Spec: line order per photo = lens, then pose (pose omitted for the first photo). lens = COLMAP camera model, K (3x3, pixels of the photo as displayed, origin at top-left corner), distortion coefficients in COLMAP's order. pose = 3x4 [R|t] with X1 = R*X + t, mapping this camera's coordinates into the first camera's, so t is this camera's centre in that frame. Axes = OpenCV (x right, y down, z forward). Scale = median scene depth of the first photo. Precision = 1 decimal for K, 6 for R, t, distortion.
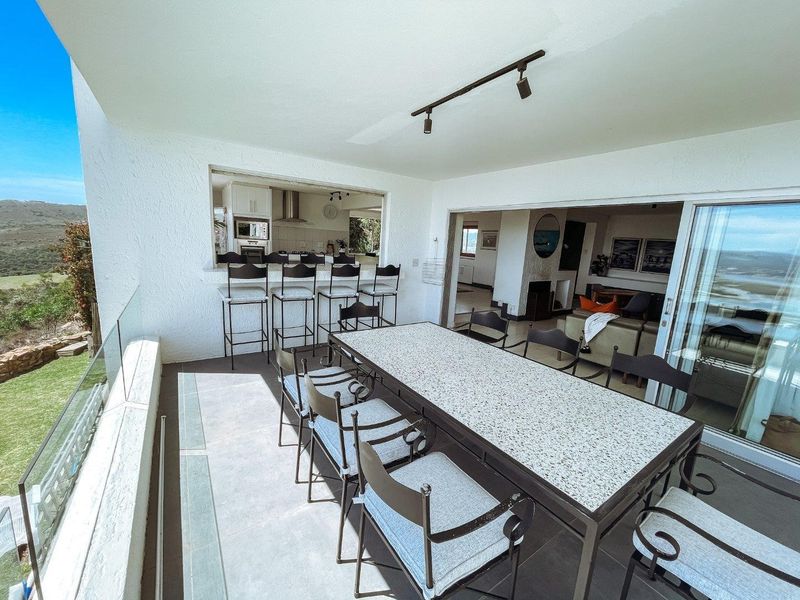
lens RADIAL K [[322.5, 0, 398.0], [0, 322.5, 298.7], [0, 0, 1]] dist [-0.001910, -0.000479]
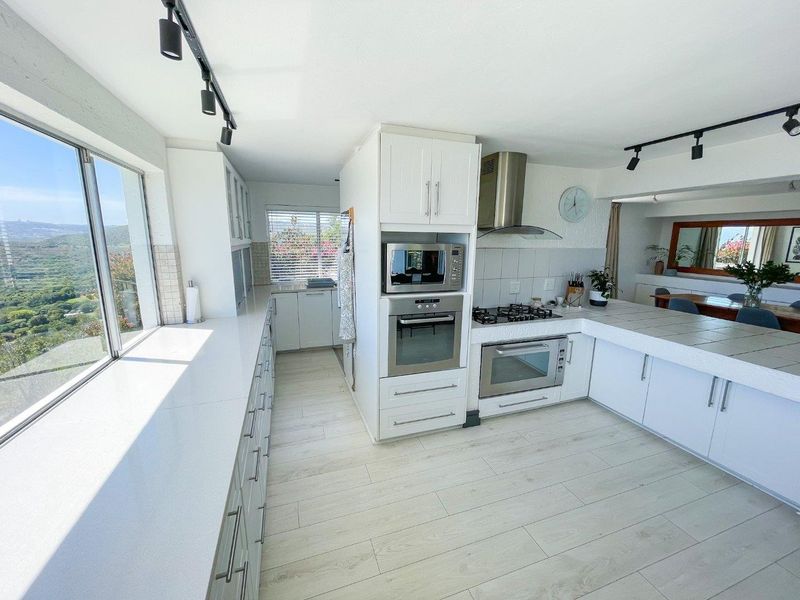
lens RADIAL K [[322.5, 0, 398.0], [0, 322.5, 298.7], [0, 0, 1]] dist [-0.001910, -0.000479]
pose [[0.965231, -0.002434, -0.261388, -0.355843], [0.000543, 0.999973, -0.007305, -0.160516], [0.261398, 0.006909, 0.965206, 0.599800]]
